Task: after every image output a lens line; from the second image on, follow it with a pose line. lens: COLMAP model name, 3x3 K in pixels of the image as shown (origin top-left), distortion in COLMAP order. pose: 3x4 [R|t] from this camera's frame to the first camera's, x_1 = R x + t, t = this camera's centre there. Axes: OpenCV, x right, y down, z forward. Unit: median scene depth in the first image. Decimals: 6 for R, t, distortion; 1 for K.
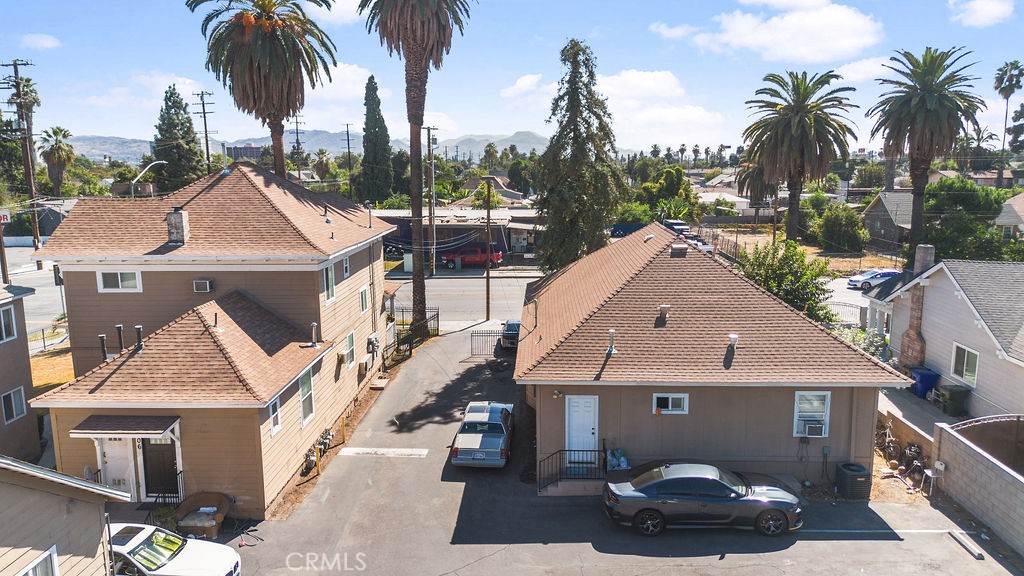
lens RADIAL K [[725.0, 0, 510.9], [0, 725.0, 282.9], [0, 0, 1]] dist [0.068031, -0.063689]
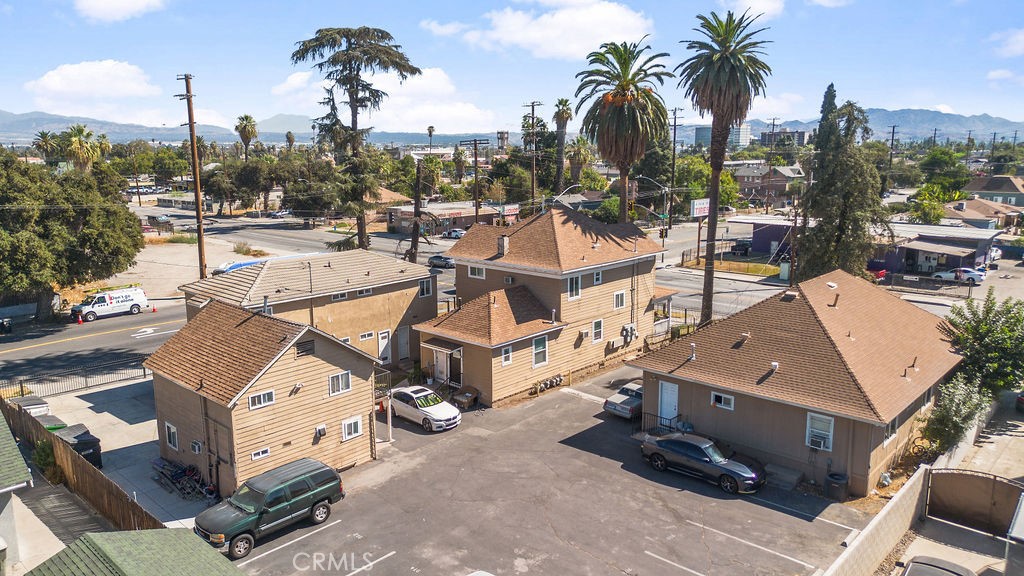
lens RADIAL K [[725.0, 0, 510.9], [0, 725.0, 283.2], [0, 0, 1]] dist [0.068031, -0.063689]
pose [[0.762271, 0.123594, -0.635348, 0.784778], [-0.107415, 0.992144, 0.064127, -0.113852], [0.638283, 0.019363, 0.769558, -0.391253]]
